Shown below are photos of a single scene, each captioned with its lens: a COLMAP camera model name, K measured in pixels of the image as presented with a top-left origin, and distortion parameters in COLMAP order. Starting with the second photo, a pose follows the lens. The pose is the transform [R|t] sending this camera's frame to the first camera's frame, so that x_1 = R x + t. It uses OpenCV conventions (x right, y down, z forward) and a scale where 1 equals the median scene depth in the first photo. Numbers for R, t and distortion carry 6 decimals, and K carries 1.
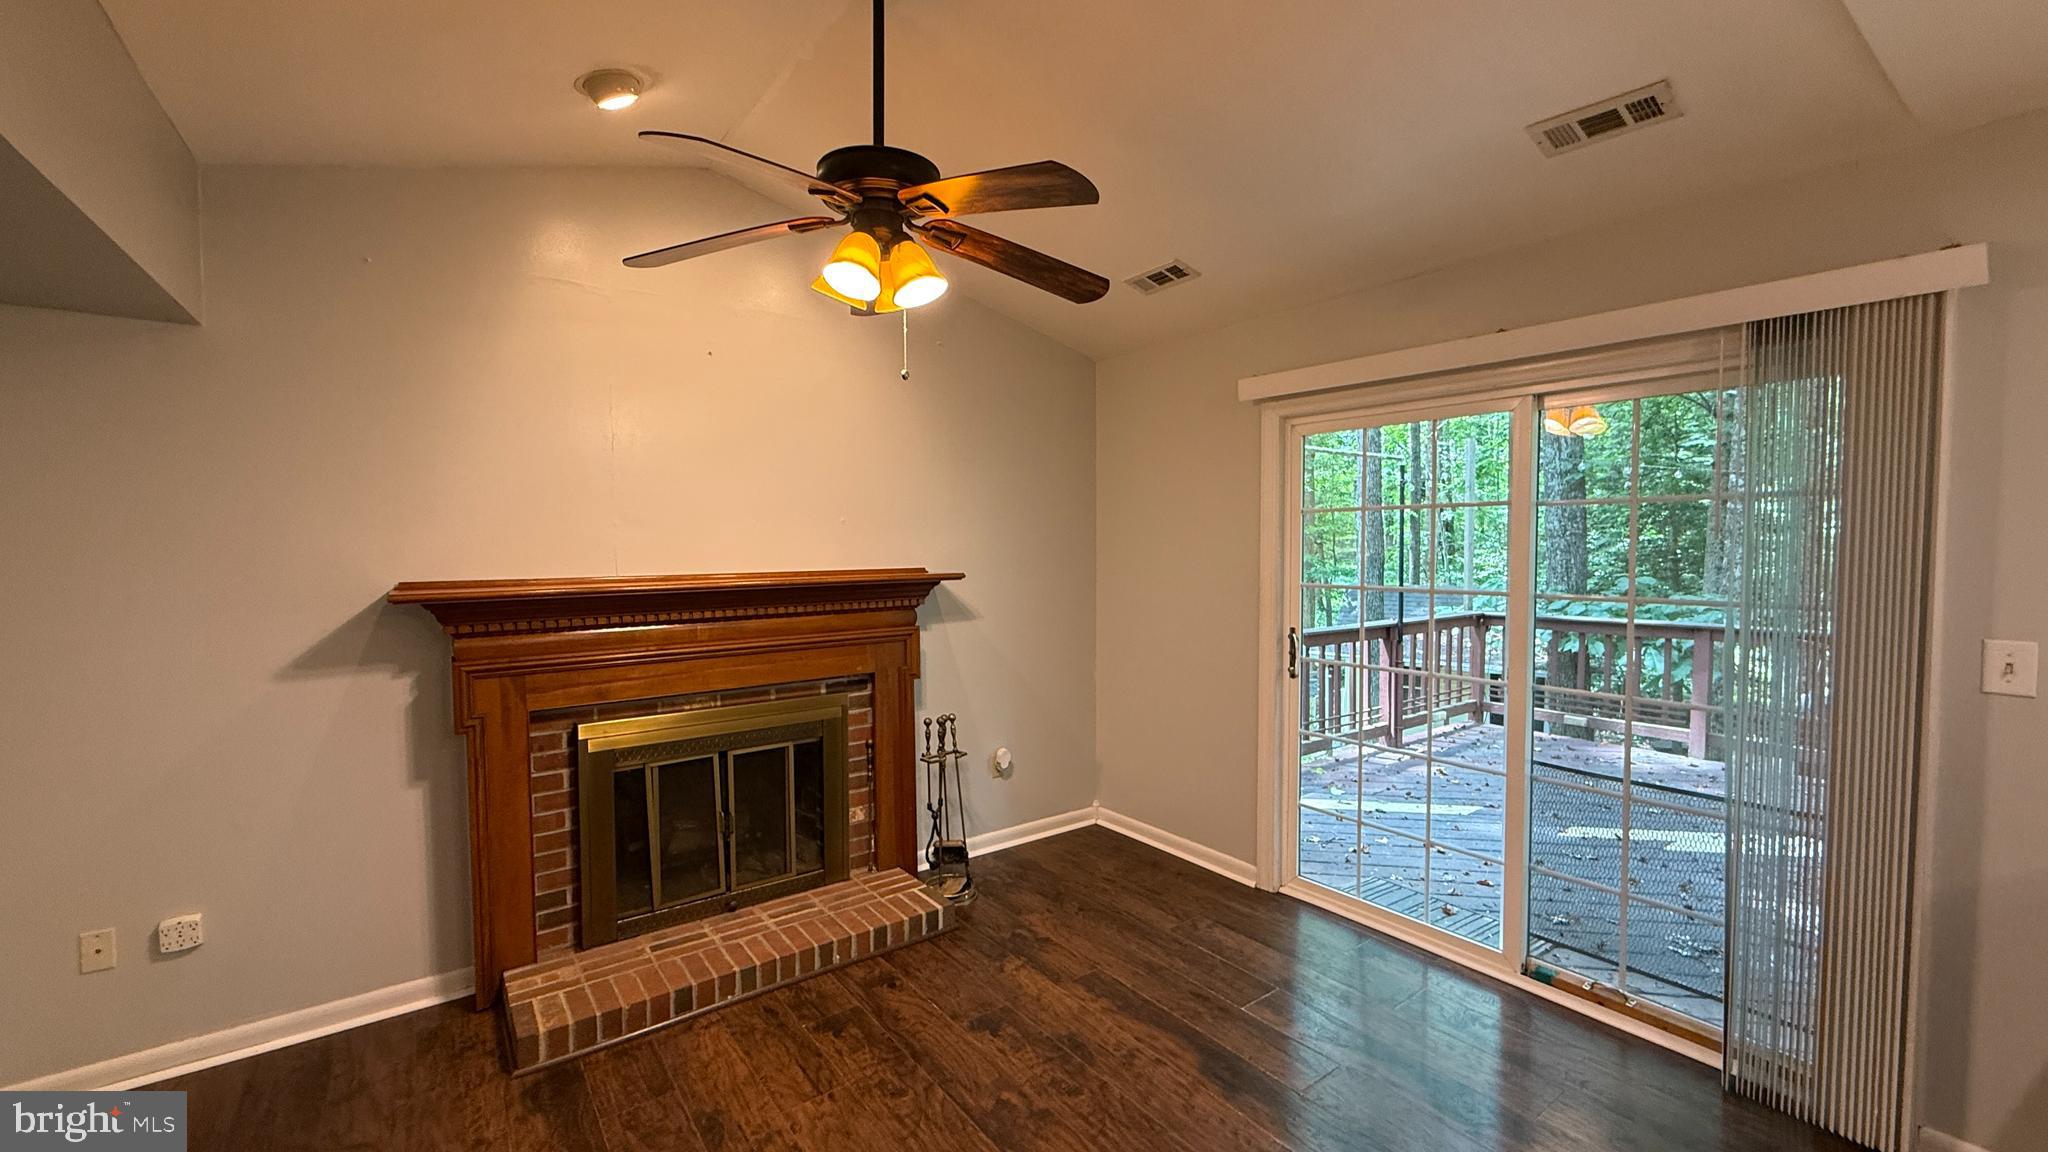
lens RADIAL K [[812.1, 0, 1014.9], [0, 812.1, 576.7], [0, 0, 1]] dist [-0.001839, -0.000247]
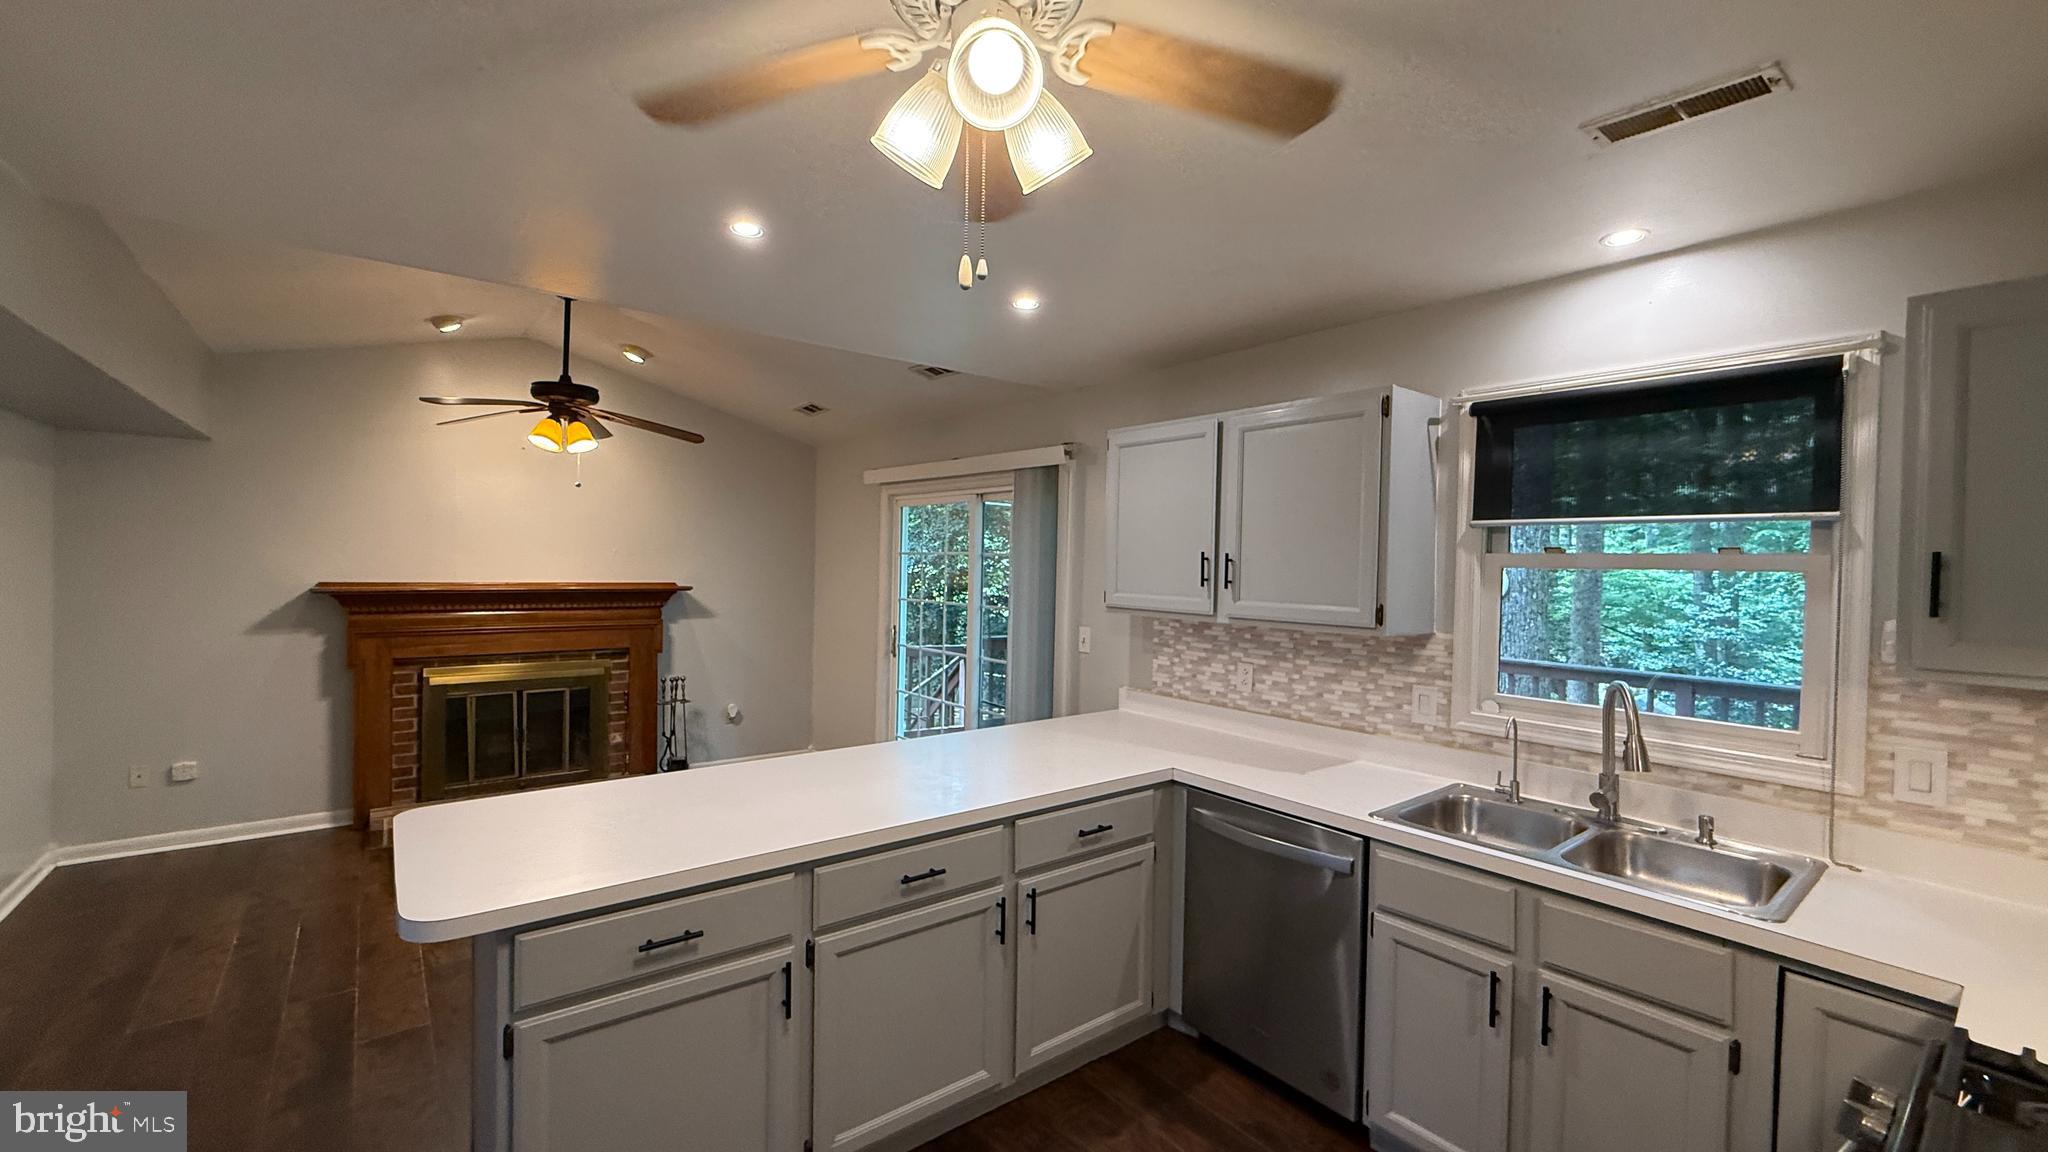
lens RADIAL K [[812.1, 0, 1014.9], [0, 812.1, 576.7], [0, 0, 1]] dist [-0.001839, -0.000247]
pose [[0.998662, 0.026194, 0.044589, 0.614243], [-0.024975, 0.999305, -0.027680, 0.005616], [-0.045283, 0.026529, 0.998622, -0.756231]]
